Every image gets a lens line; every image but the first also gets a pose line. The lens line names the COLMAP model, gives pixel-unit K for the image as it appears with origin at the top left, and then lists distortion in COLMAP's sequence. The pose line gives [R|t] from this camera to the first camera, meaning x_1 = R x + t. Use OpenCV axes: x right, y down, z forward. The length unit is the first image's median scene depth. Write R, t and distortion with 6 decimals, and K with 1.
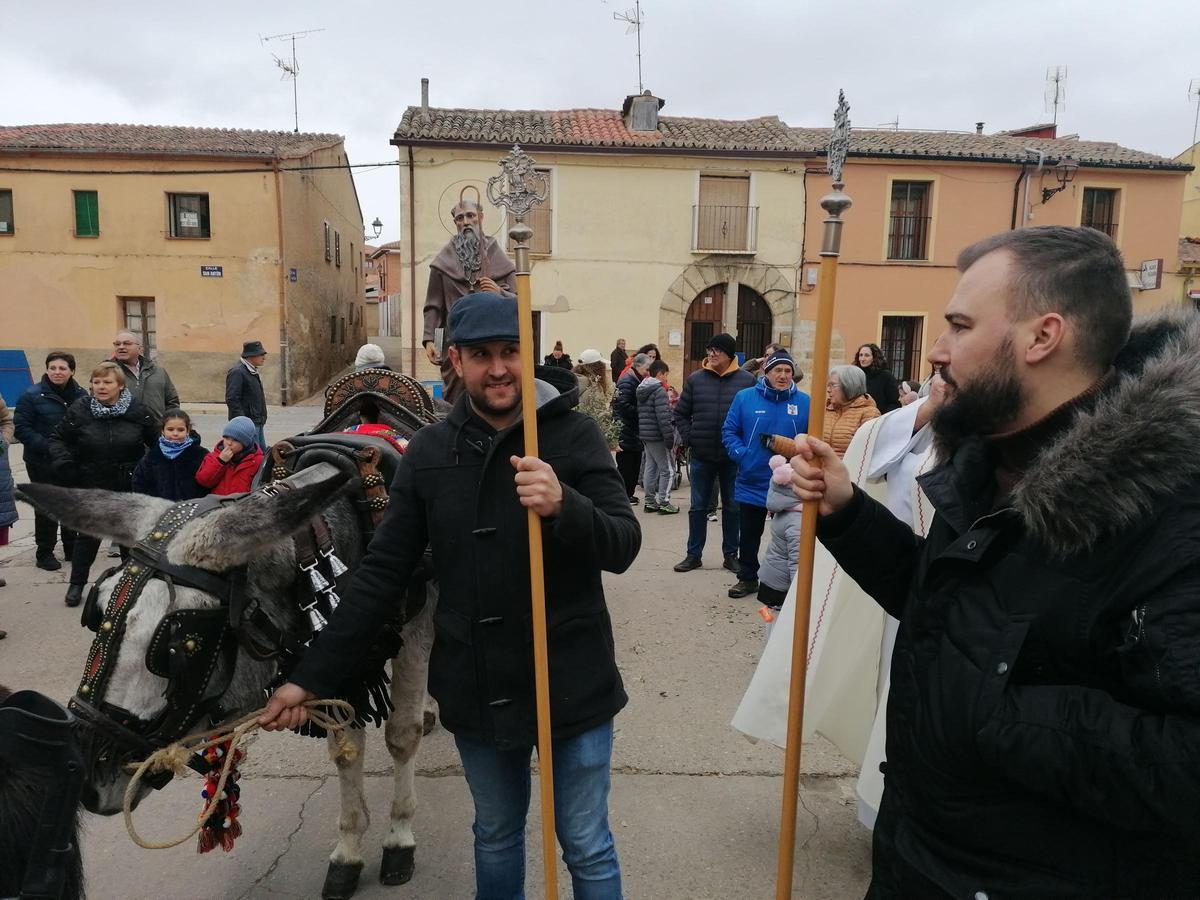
lens RADIAL K [[879.1, 0, 602.8], [0, 879.1, 448.7], [0, 0, 1]] dist [0.099308, -0.128691]
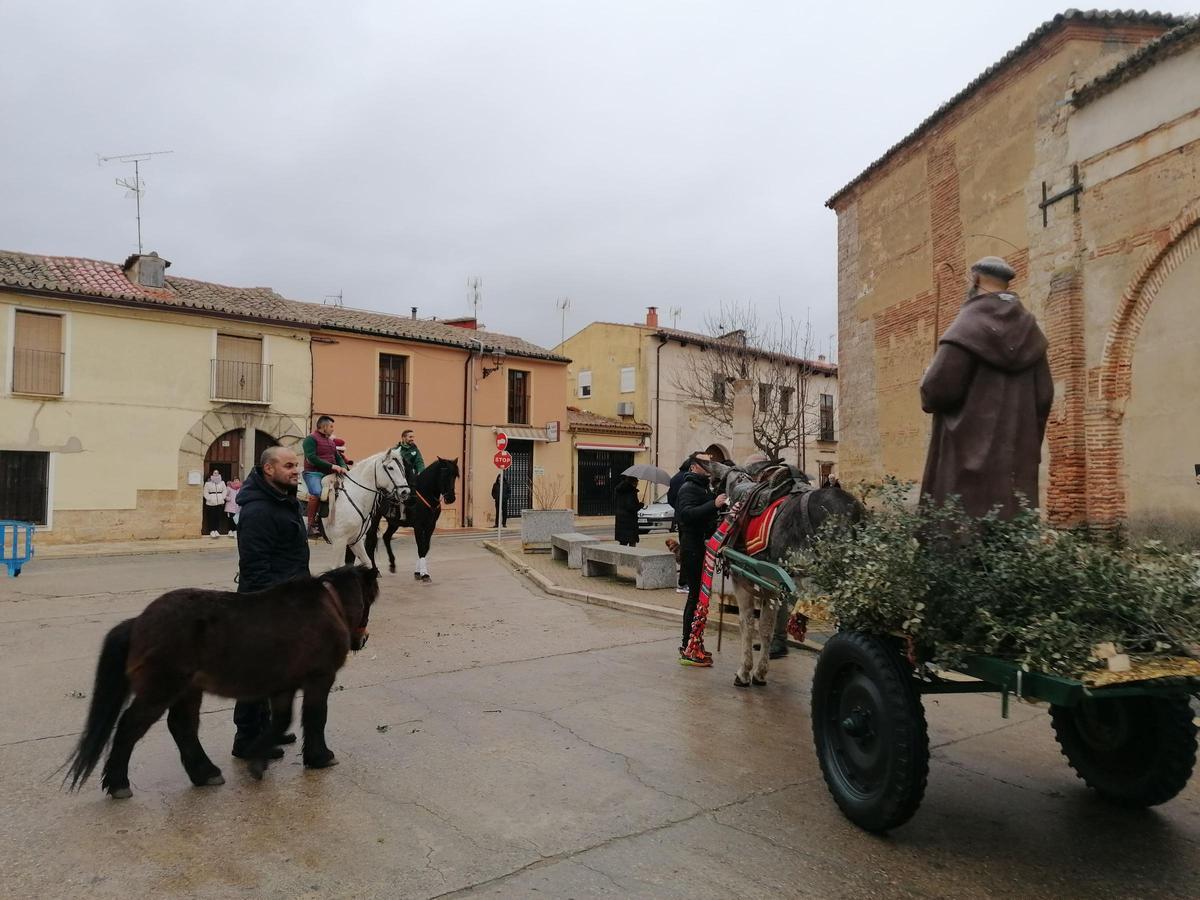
lens RADIAL K [[879.1, 0, 602.8], [0, 879.1, 448.7], [0, 0, 1]] dist [0.099308, -0.128691]
pose [[0.795207, 0.010975, 0.606239, -0.179567], [0.086760, 0.987488, -0.131681, 0.024450], [-0.600099, 0.157311, 0.784305, -0.147003]]
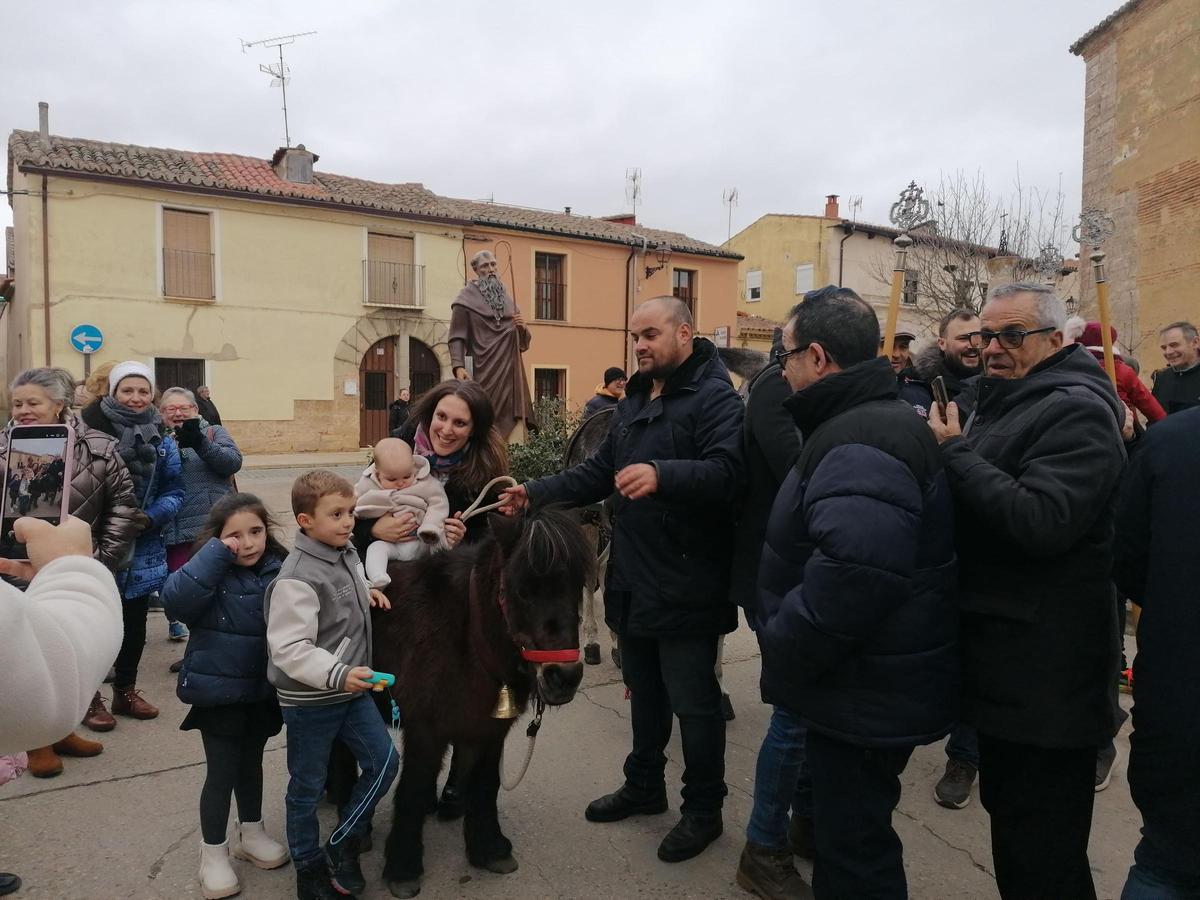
lens RADIAL K [[879.1, 0, 602.8], [0, 879.1, 448.7], [0, 0, 1]] dist [0.099308, -0.128691]
pose [[0.883969, -0.038373, 0.465969, -0.137763], [0.068632, 0.996480, -0.048138, 0.012939], [-0.462482, 0.074533, 0.883491, -0.026175]]
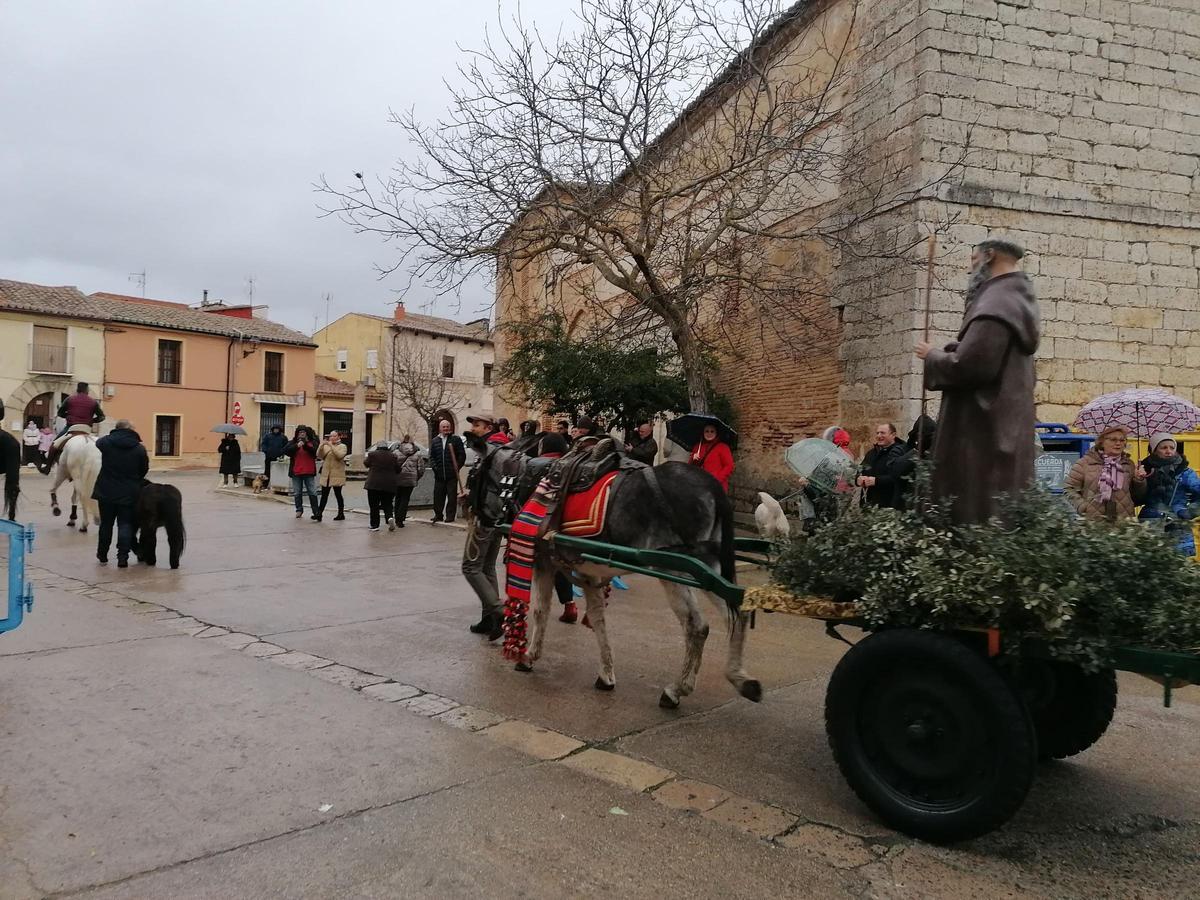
lens RADIAL K [[877.1, 0, 596.0], [0, 877.1, 441.4], [0, 0, 1]] dist [0.096457, -0.125221]
pose [[0.691388, 0.001760, 0.722481, -0.343793], [0.078095, 0.993956, -0.077155, 0.100240], [-0.718250, 0.109766, 0.687072, -0.793106]]
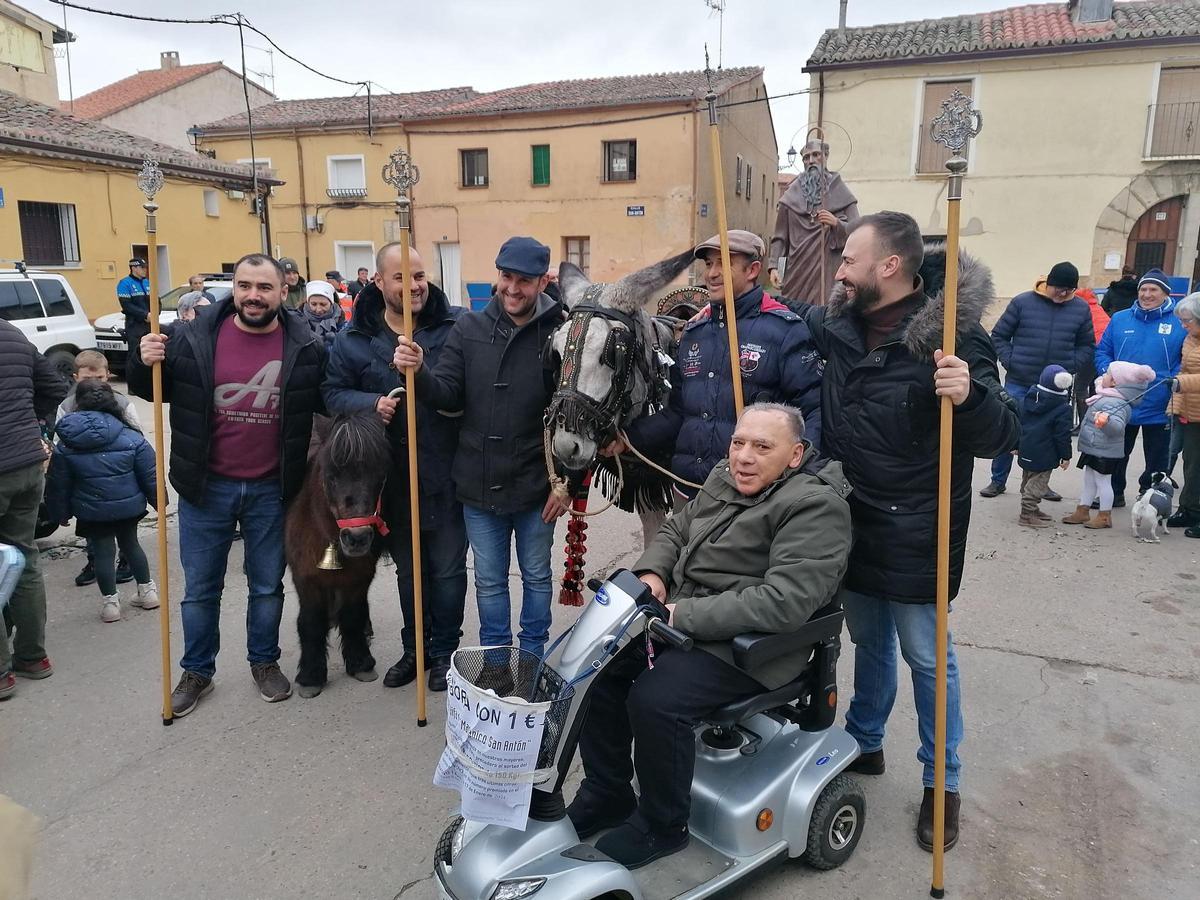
lens RADIAL K [[887.0, 0, 586.8], [0, 887.0, 456.1], [0, 0, 1]] dist [0.058782, -0.082724]
pose [[0.891029, 0.078633, -0.447084, 0.029856], [-0.041033, 0.994803, 0.093187, 0.005340], [0.452088, -0.064687, 0.889624, -0.037560]]
